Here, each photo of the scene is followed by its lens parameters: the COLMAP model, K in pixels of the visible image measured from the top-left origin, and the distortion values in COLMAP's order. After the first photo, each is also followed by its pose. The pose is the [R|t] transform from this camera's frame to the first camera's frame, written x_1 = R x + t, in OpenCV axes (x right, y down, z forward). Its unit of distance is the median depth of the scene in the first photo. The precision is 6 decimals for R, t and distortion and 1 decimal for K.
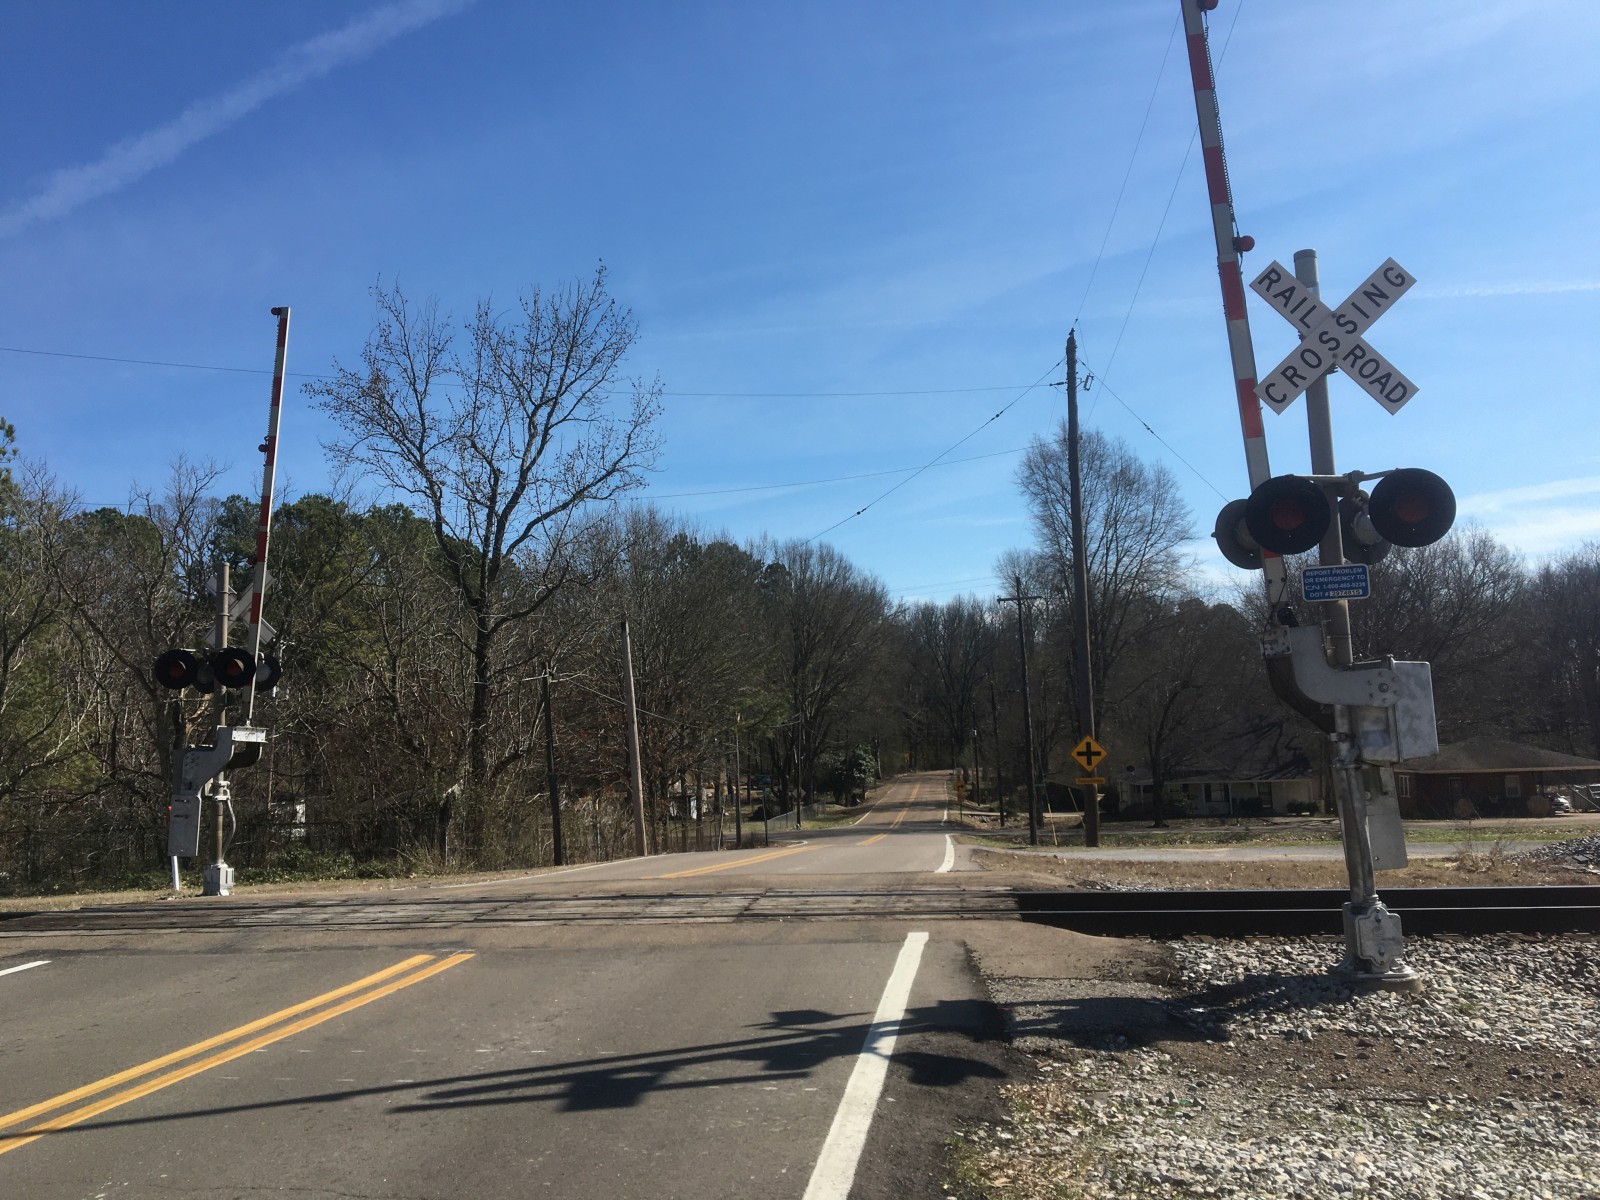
lens RADIAL K [[1351.4, 0, 765.4], [0, 1351.4, 582.3], [0, 0, 1]] dist [0.105602, -0.189772]
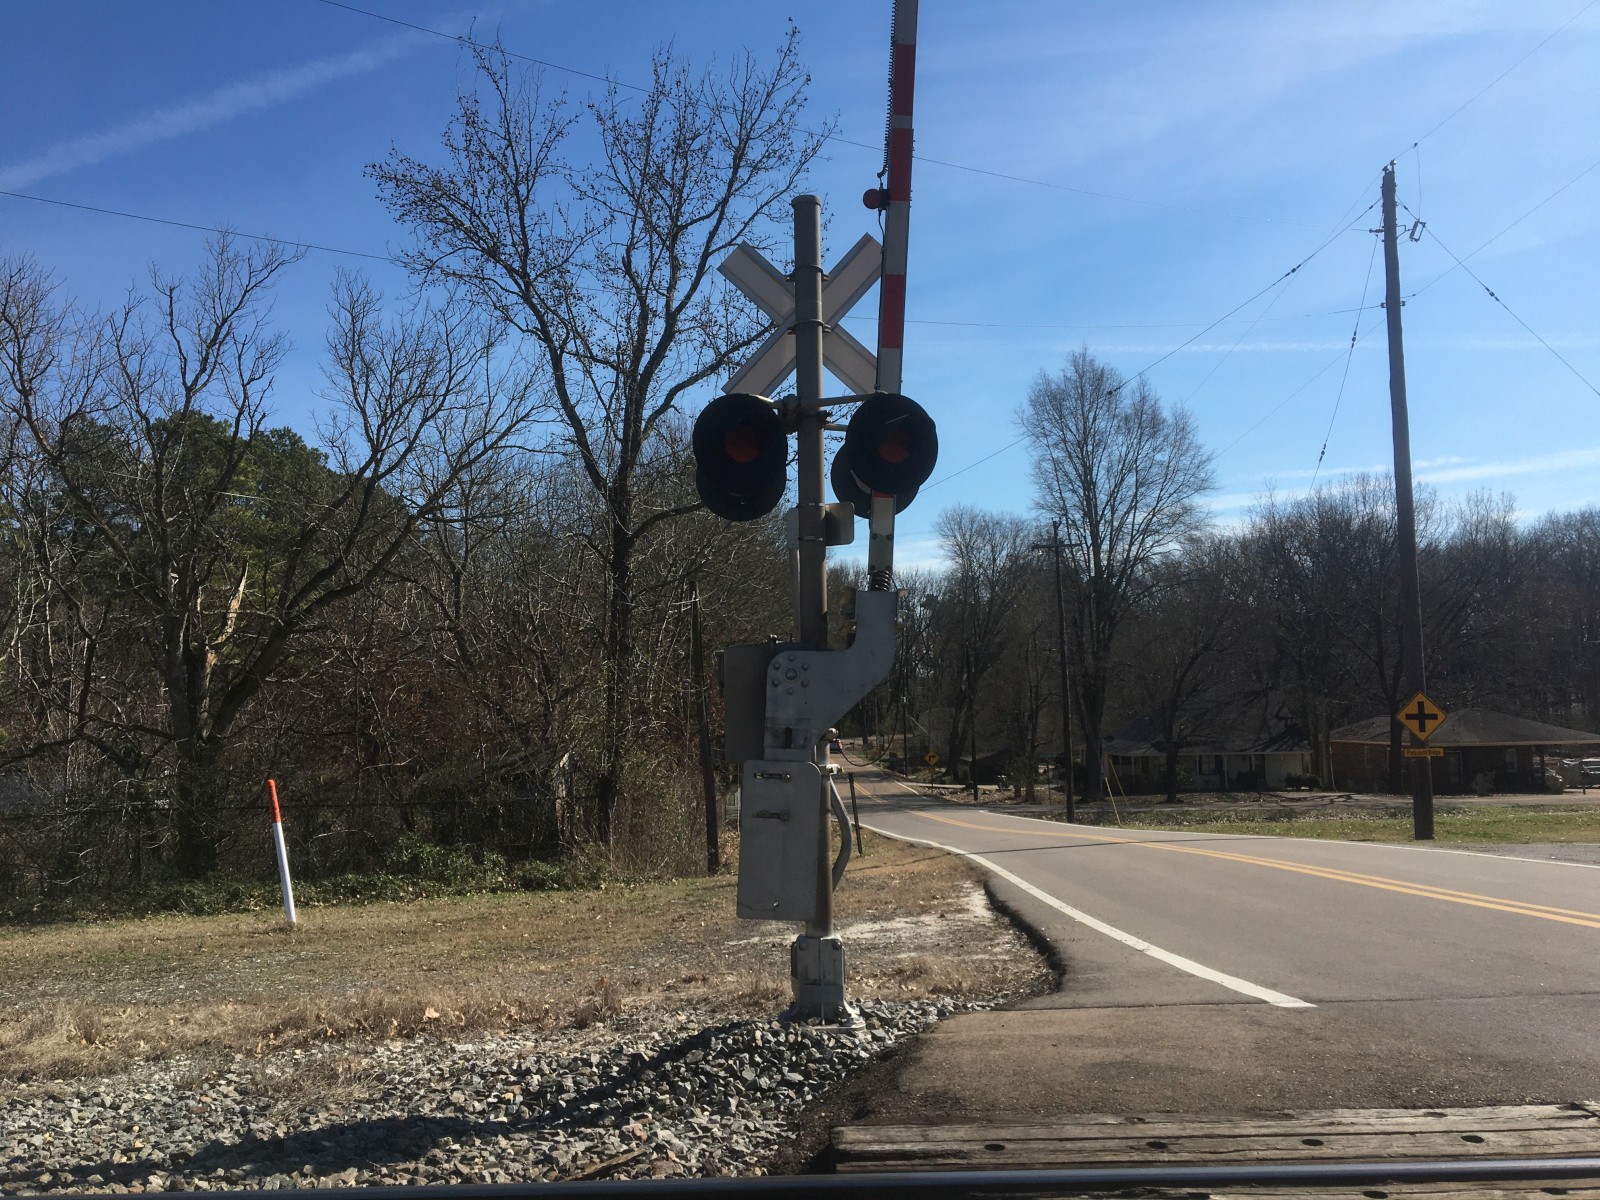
lens RADIAL K [[1351.4, 0, 765.4], [0, 1351.4, 582.3], [0, 0, 1]] dist [0.105602, -0.189772]
pose [[0.992085, 0.023927, 0.123270, -0.215688], [-0.026724, 0.999420, 0.021085, 0.043687], [-0.122694, -0.024213, 0.992149, 0.281591]]
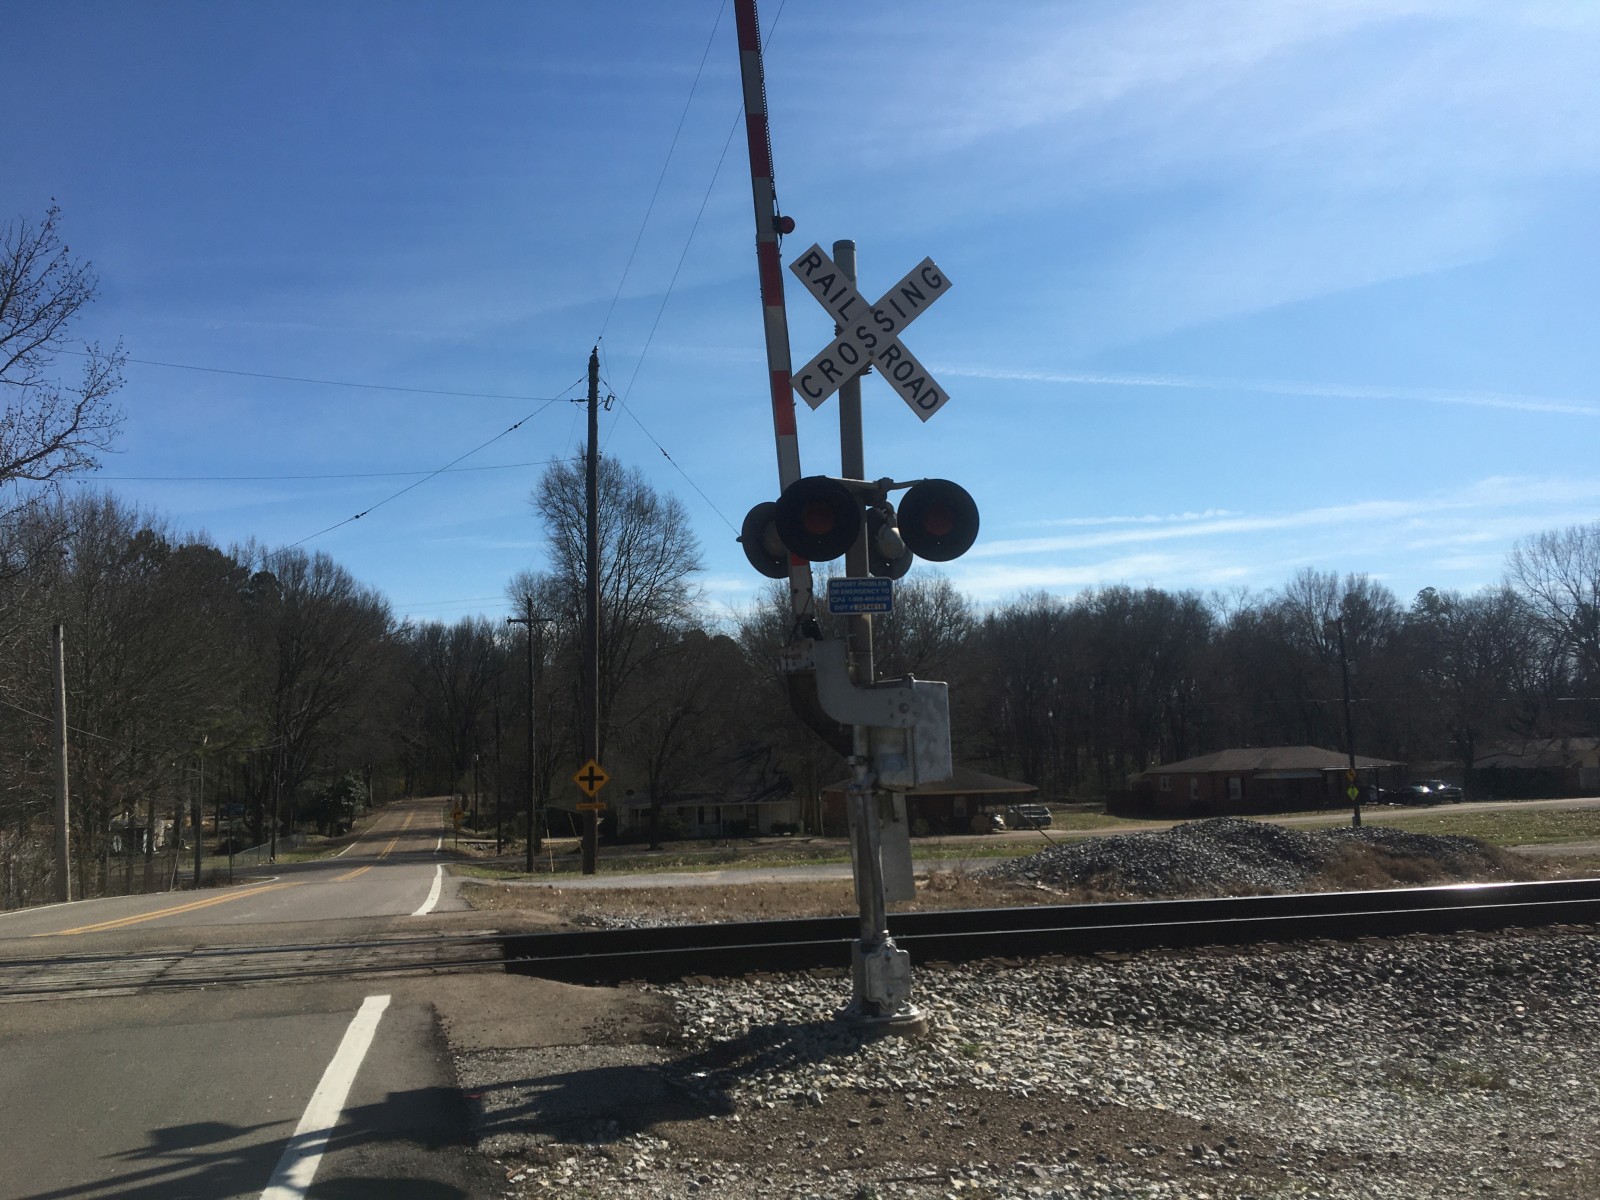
lens RADIAL K [[1357.0, 0, 798.4], [0, 1357.0, 602.7], [0, 0, 1]] dist [0.110403, -0.189496]
pose [[0.927992, 0.049238, 0.369334, 0.006508], [-0.048247, 0.998764, -0.011926, 0.003497], [-0.369464, -0.006752, 0.929220, 0.029011]]
